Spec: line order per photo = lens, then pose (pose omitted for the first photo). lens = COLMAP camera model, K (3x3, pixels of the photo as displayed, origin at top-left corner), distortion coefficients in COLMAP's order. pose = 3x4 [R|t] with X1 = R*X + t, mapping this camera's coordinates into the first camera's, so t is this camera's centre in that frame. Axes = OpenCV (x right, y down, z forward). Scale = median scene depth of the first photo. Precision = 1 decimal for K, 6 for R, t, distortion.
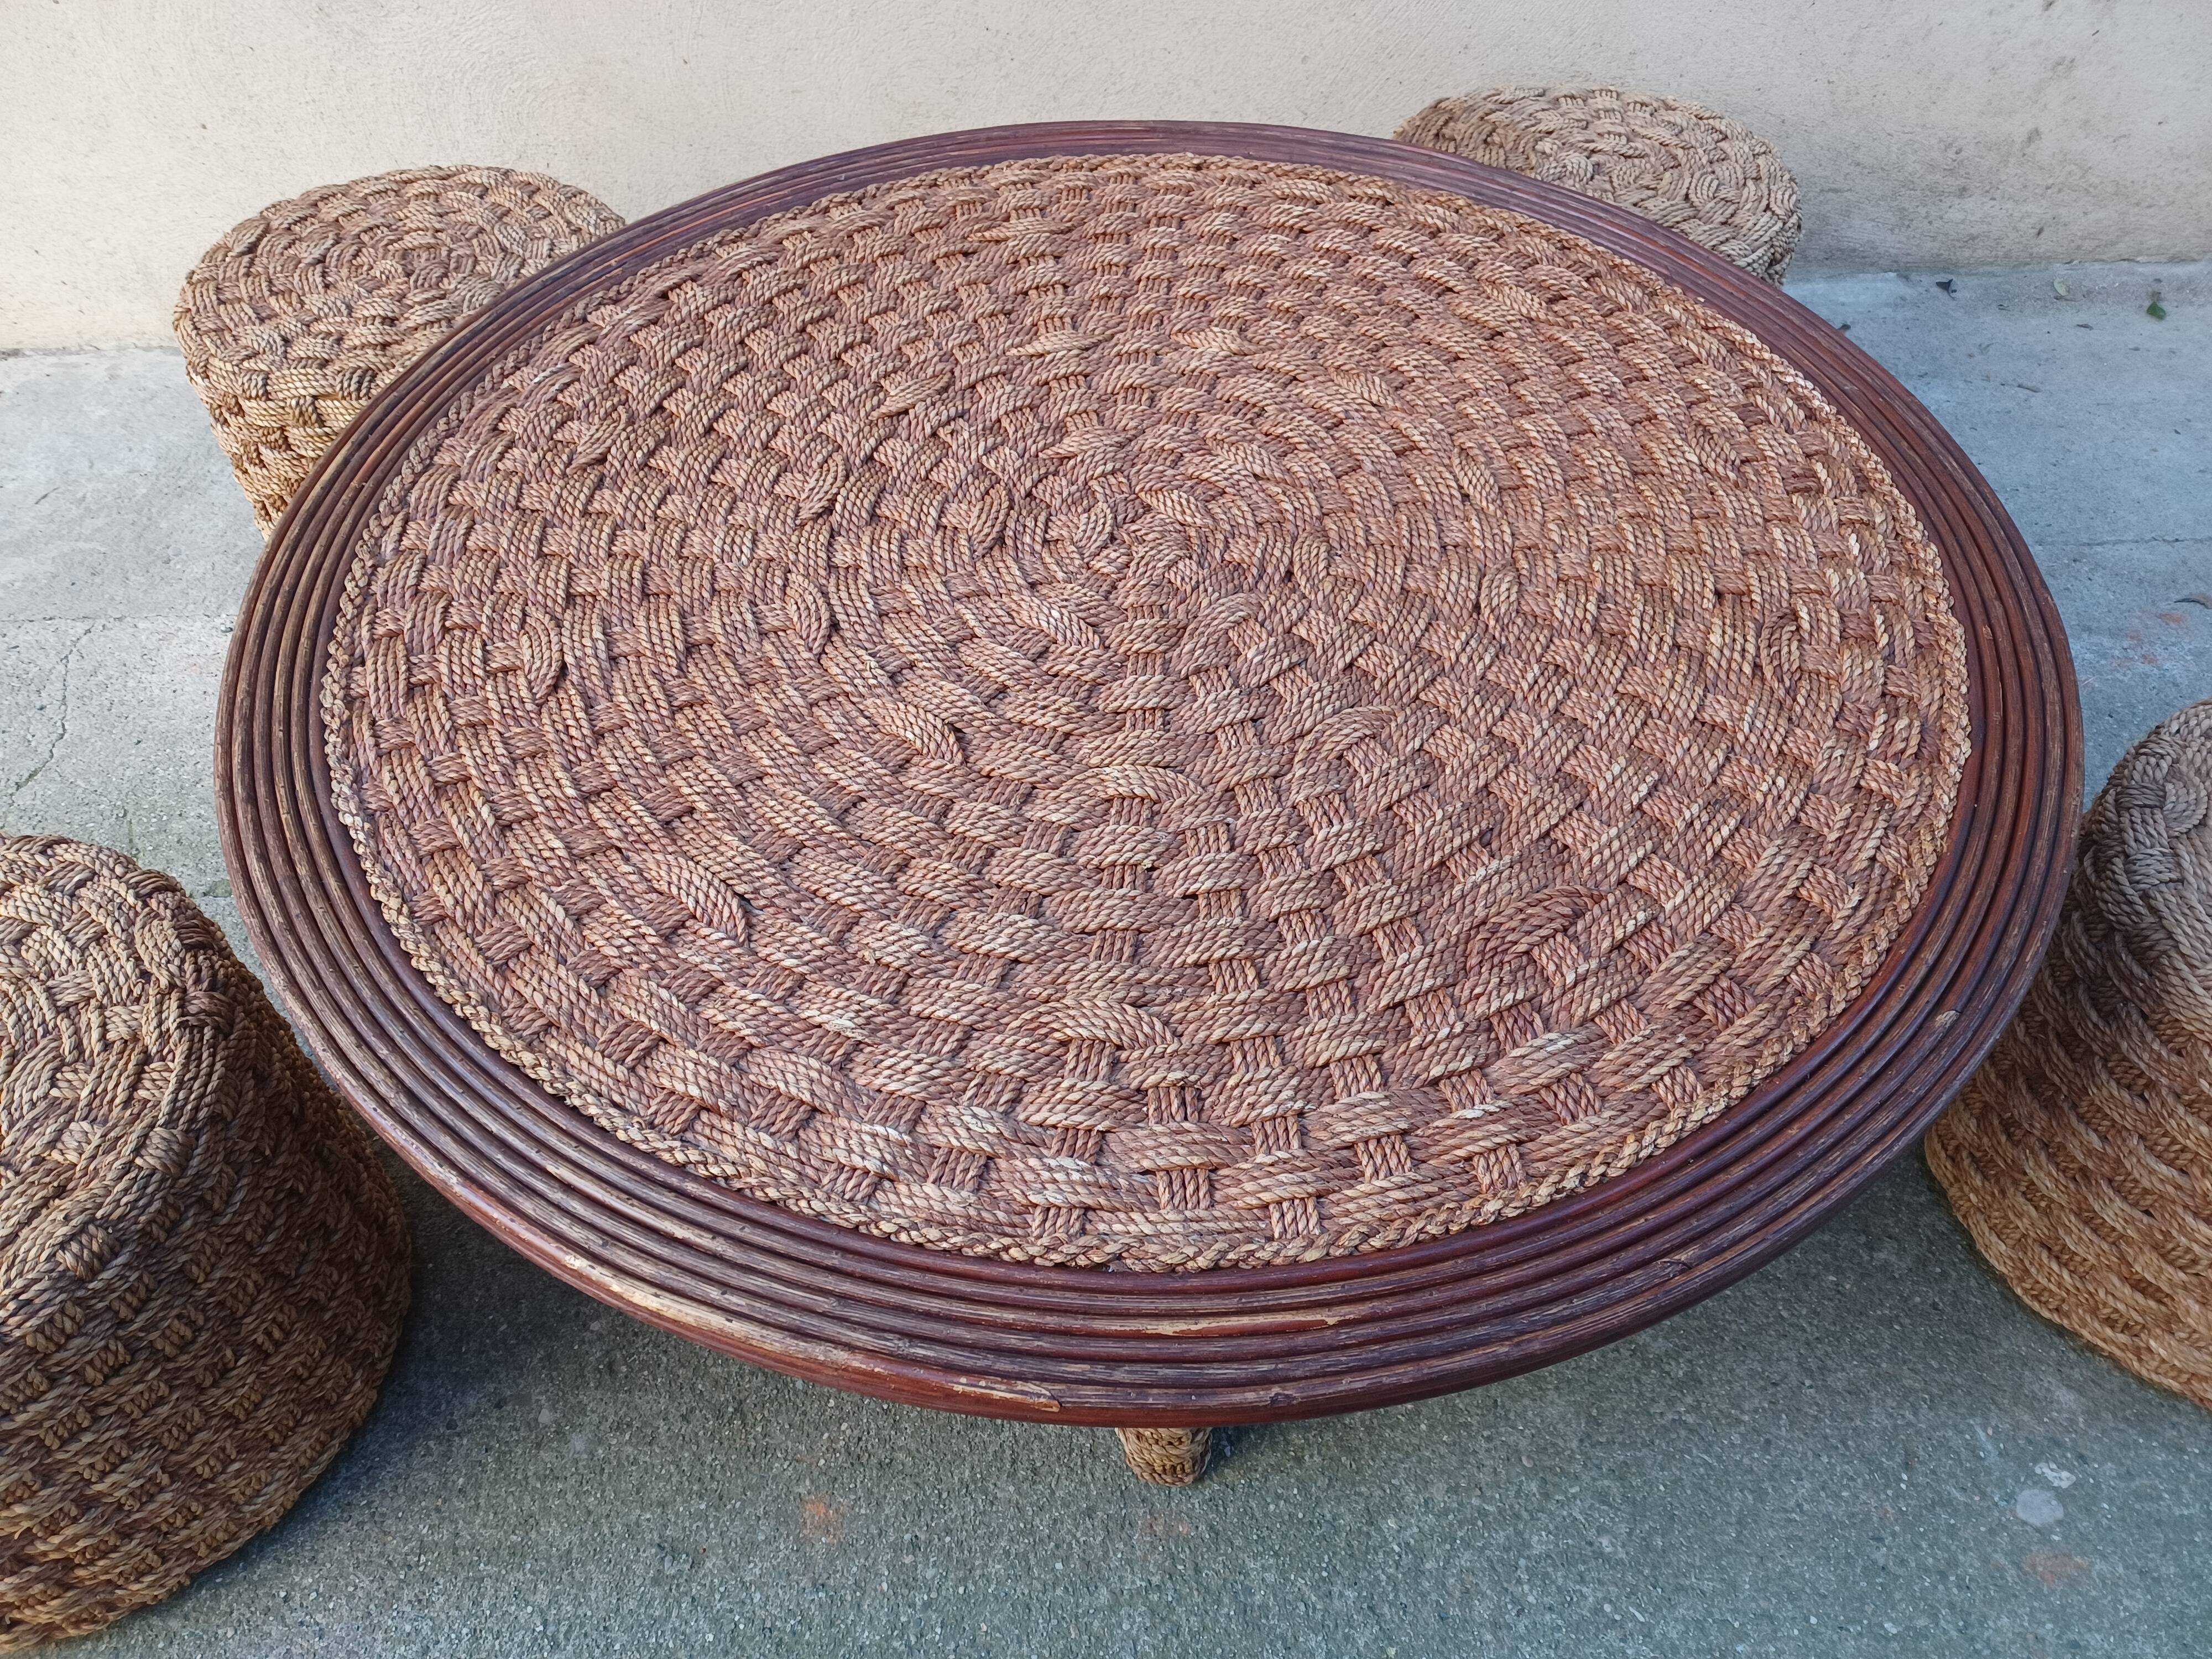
lens RADIAL K [[1615.6, 0, 1103.1], [0, 1615.6, 819.7], [0, 0, 1]] dist [0.031564, -0.007084]
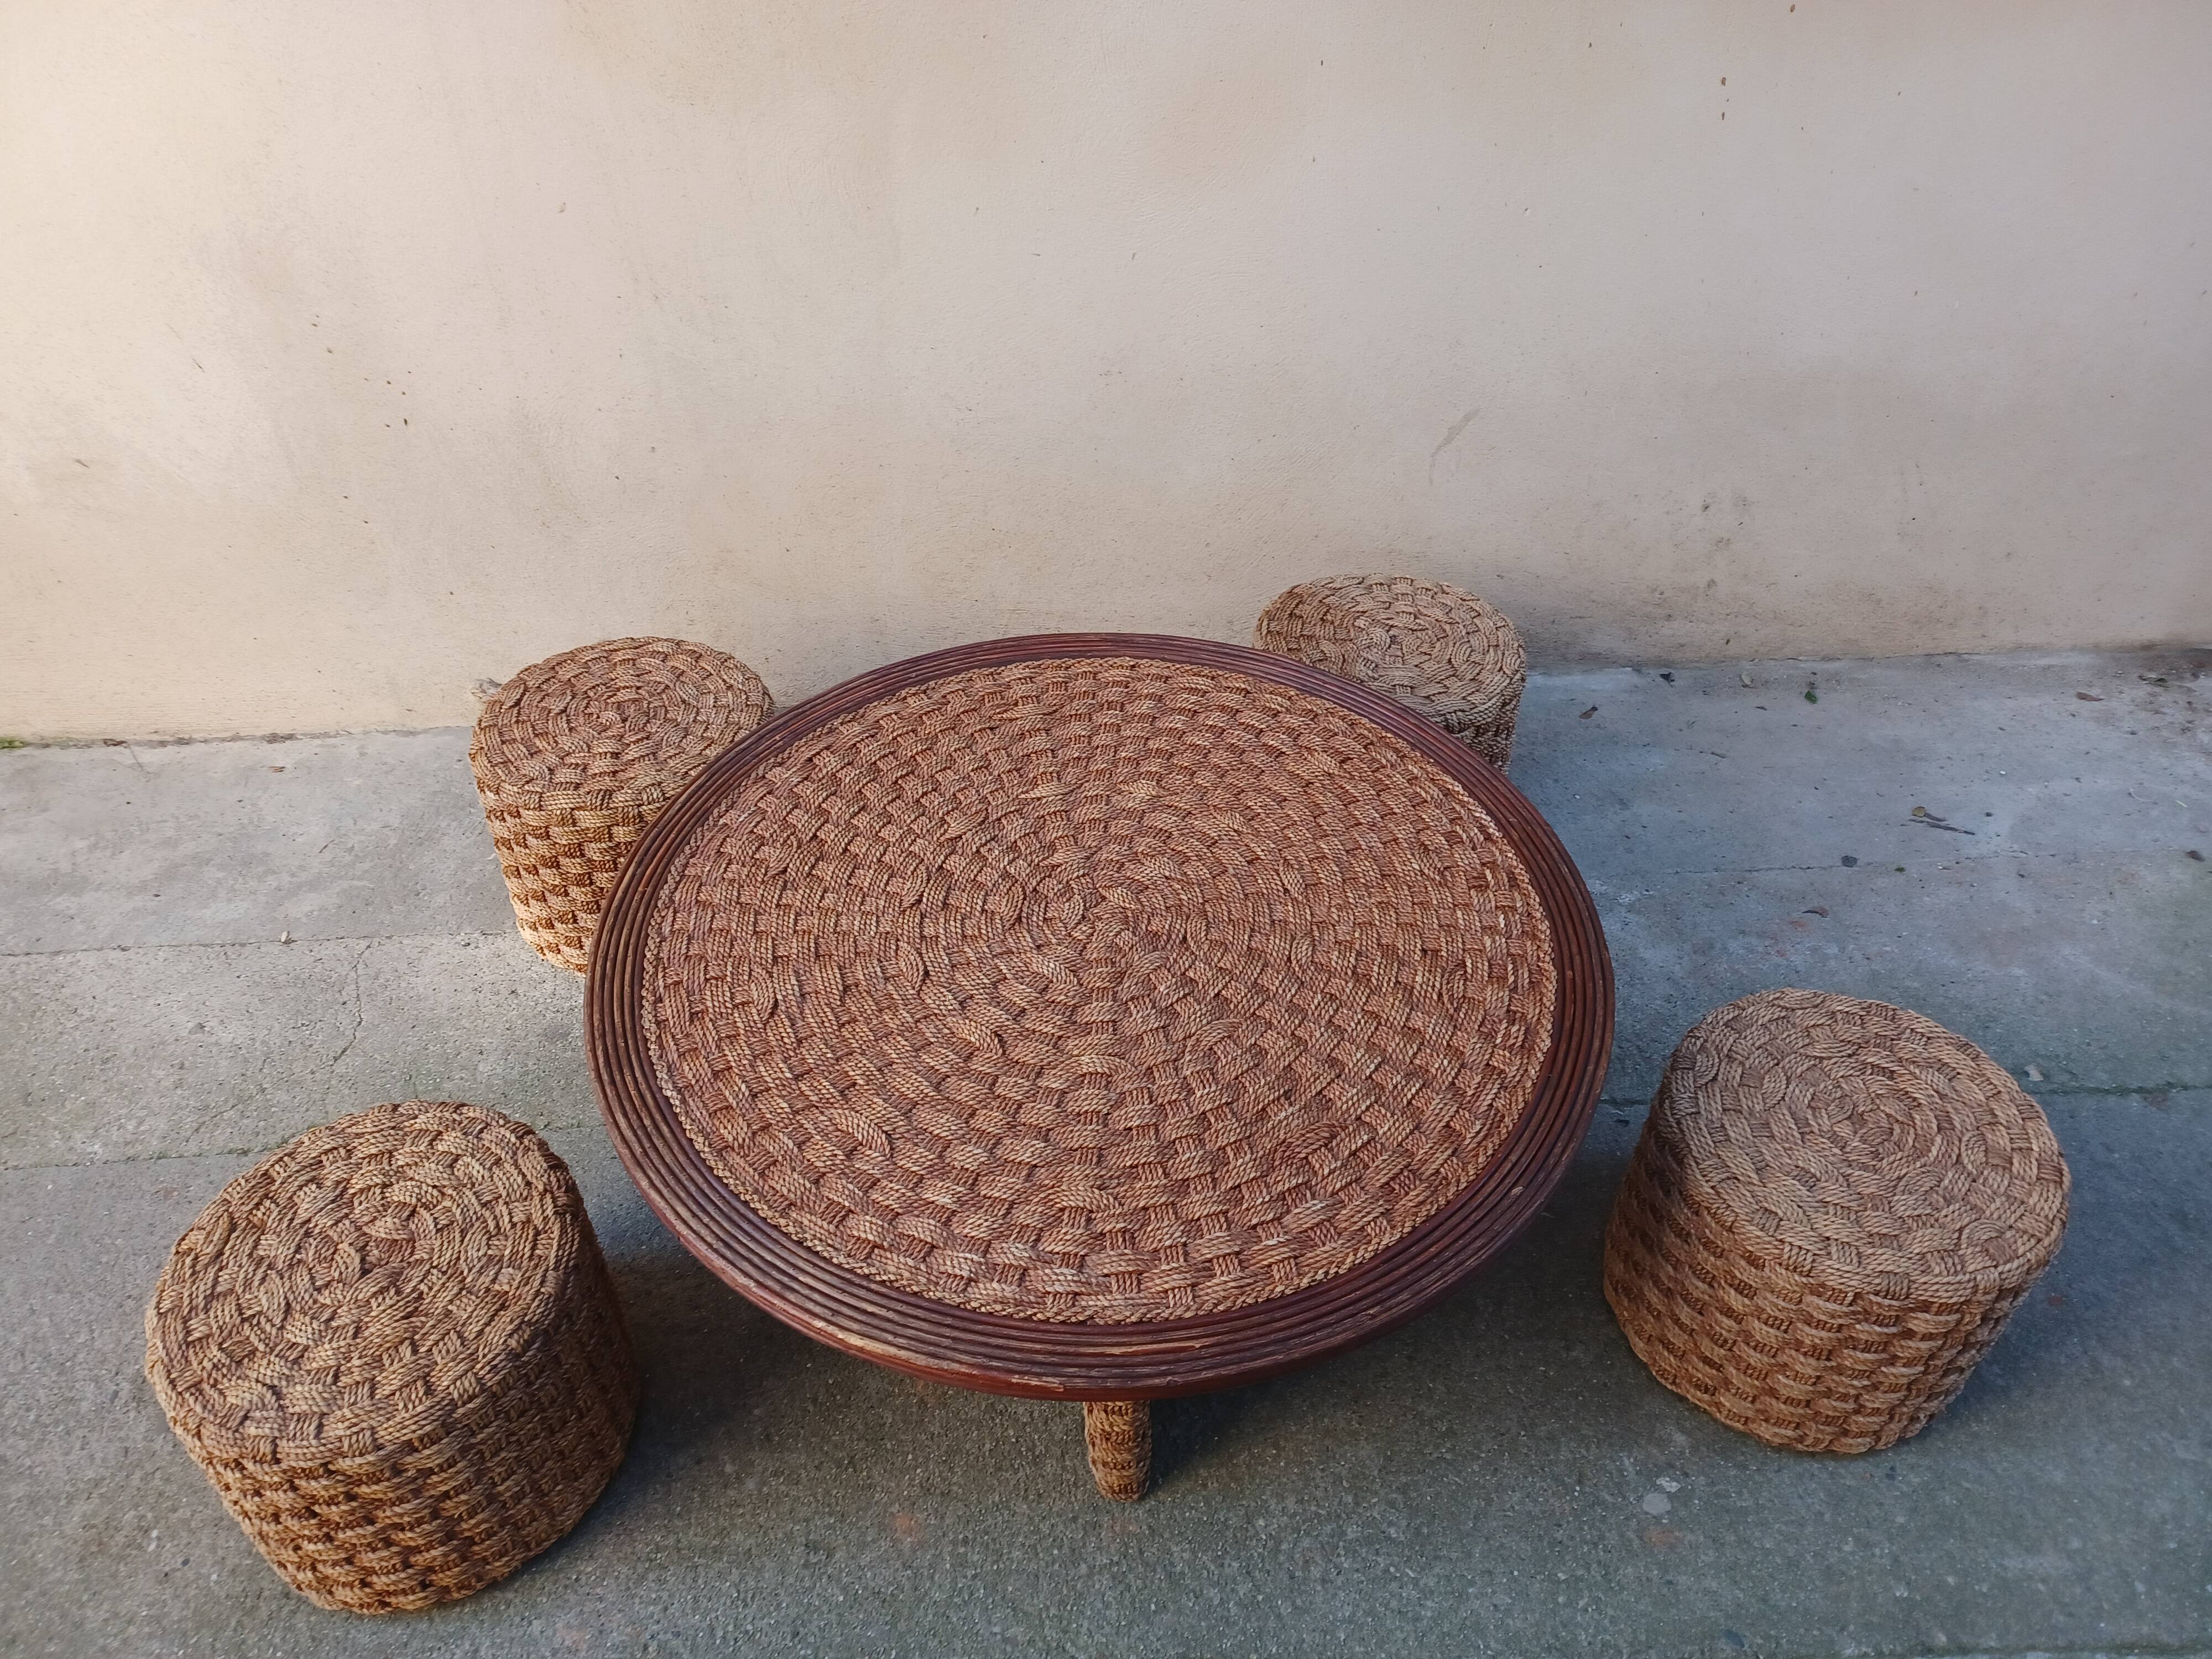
lens RADIAL K [[1626.1, 0, 1109.1], [0, 1626.1, 814.6], [0, 0, 1]] dist [0.078063, -0.090494]
pose [[0.999612, -0.007578, 0.026808, -0.012517], [0.011014, 0.991394, -0.130448, -0.054027], [-0.025589, 0.130693, 0.991093, -0.729255]]
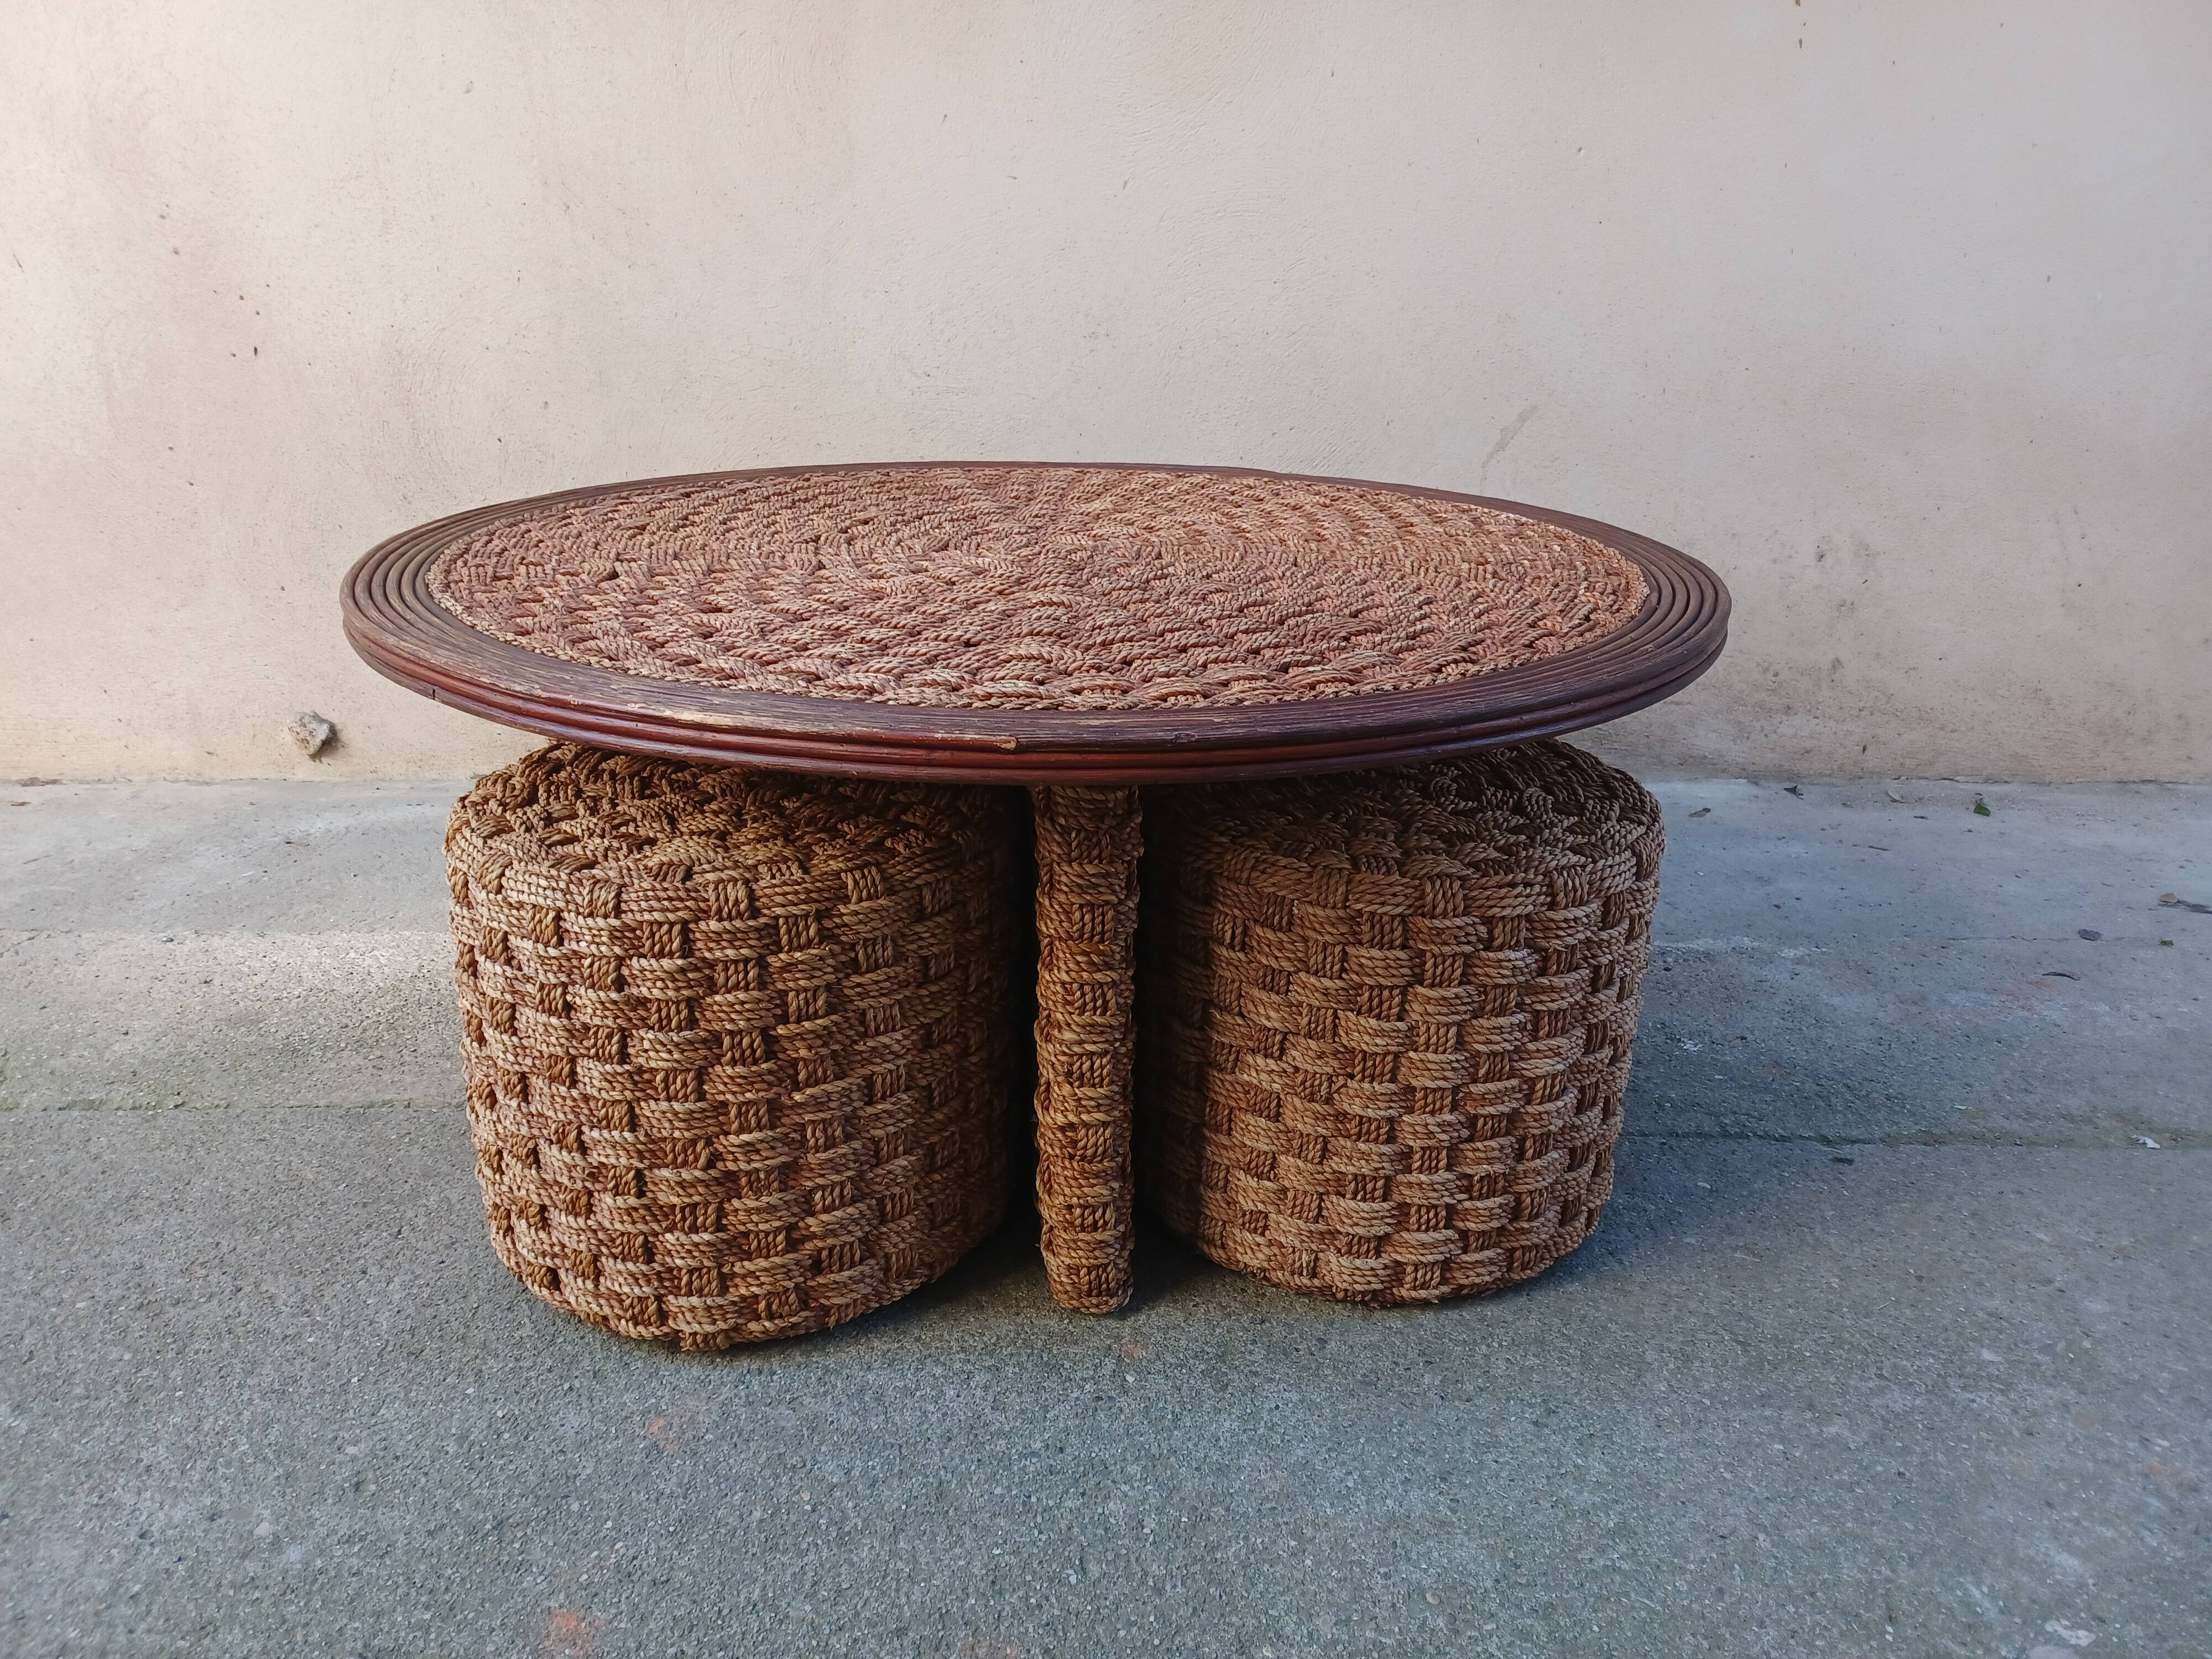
lens RADIAL K [[1622.5, 0, 1106.0], [0, 1622.5, 829.5], [0, 0, 1]] dist [-0.002650, 0.046555]
pose [[0.999580, 0.028961, -0.001256, 0.088290], [-0.025833, 0.870288, -0.491865, 0.492331], [-0.013151, 0.491691, 0.870670, 0.090078]]
